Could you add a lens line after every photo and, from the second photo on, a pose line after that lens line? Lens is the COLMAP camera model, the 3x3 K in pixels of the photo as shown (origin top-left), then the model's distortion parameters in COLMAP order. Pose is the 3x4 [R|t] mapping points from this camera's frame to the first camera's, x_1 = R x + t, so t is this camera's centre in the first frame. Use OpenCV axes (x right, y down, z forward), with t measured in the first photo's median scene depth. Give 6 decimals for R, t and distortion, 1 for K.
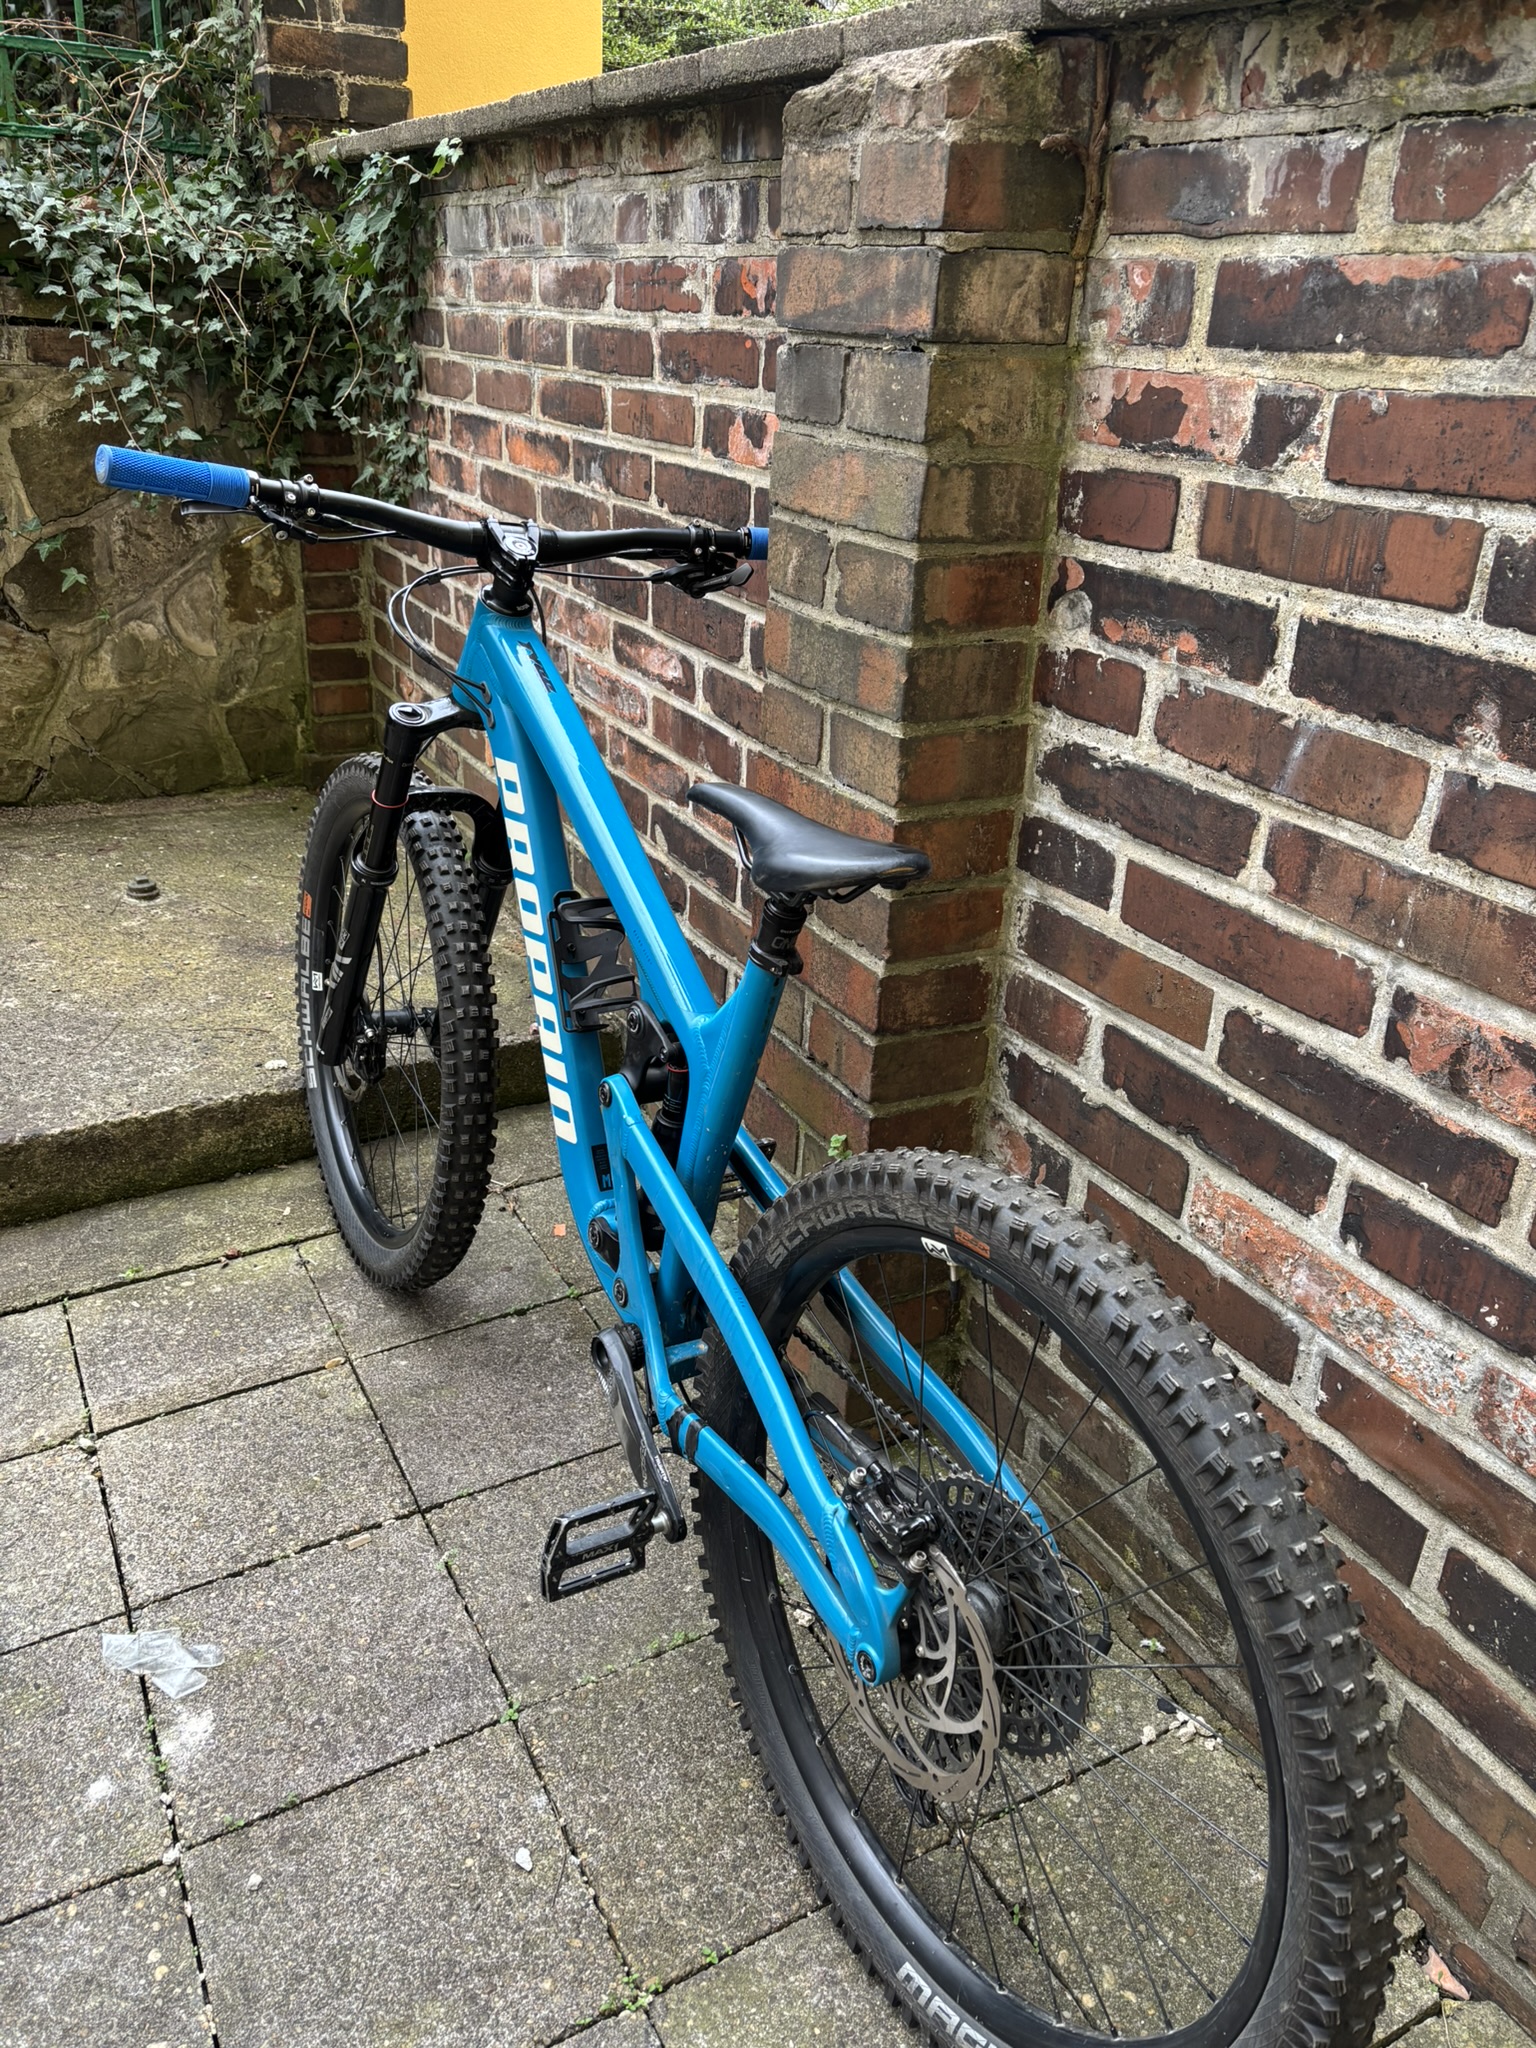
lens RADIAL K [[1564.1, 0, 768.0], [0, 1564.1, 1024.0], [0, 0, 1]] dist [0.000599, -0.005216]
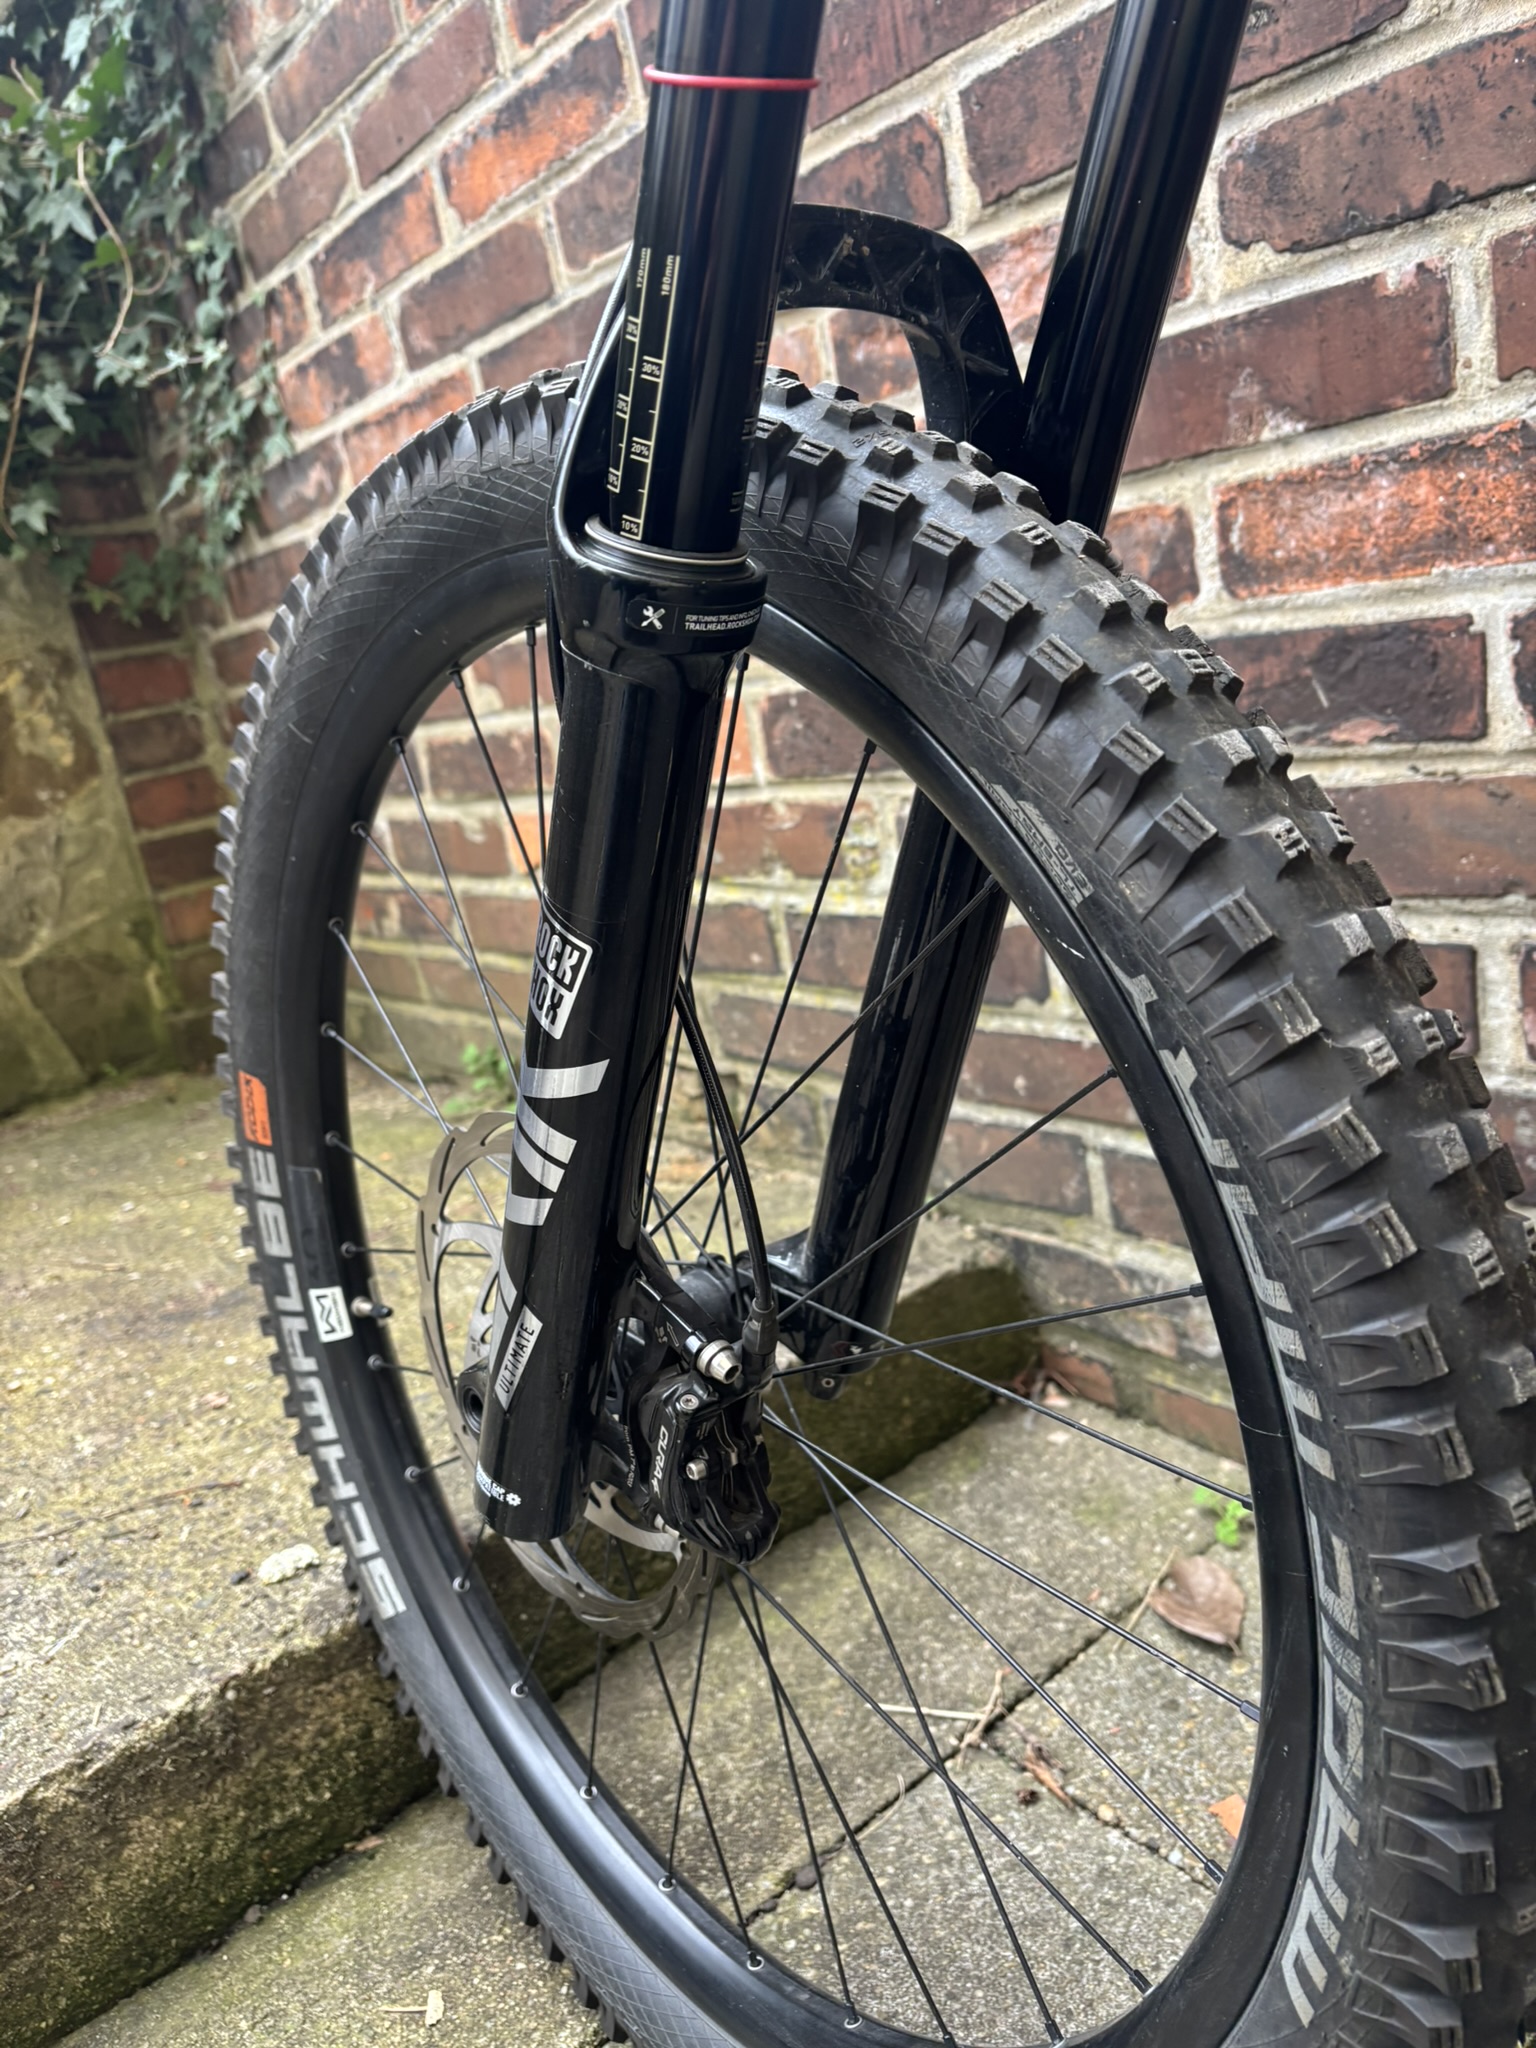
lens RADIAL K [[1564.1, 0, 768.0], [0, 1564.1, 1024.0], [0, 0, 1]] dist [0.000599, -0.005216]
pose [[0.959388, -0.261924, 0.104743, -0.193222], [0.277052, 0.944753, -0.175165, 0.001345], [-0.053076, 0.197071, 0.978952, 0.555192]]
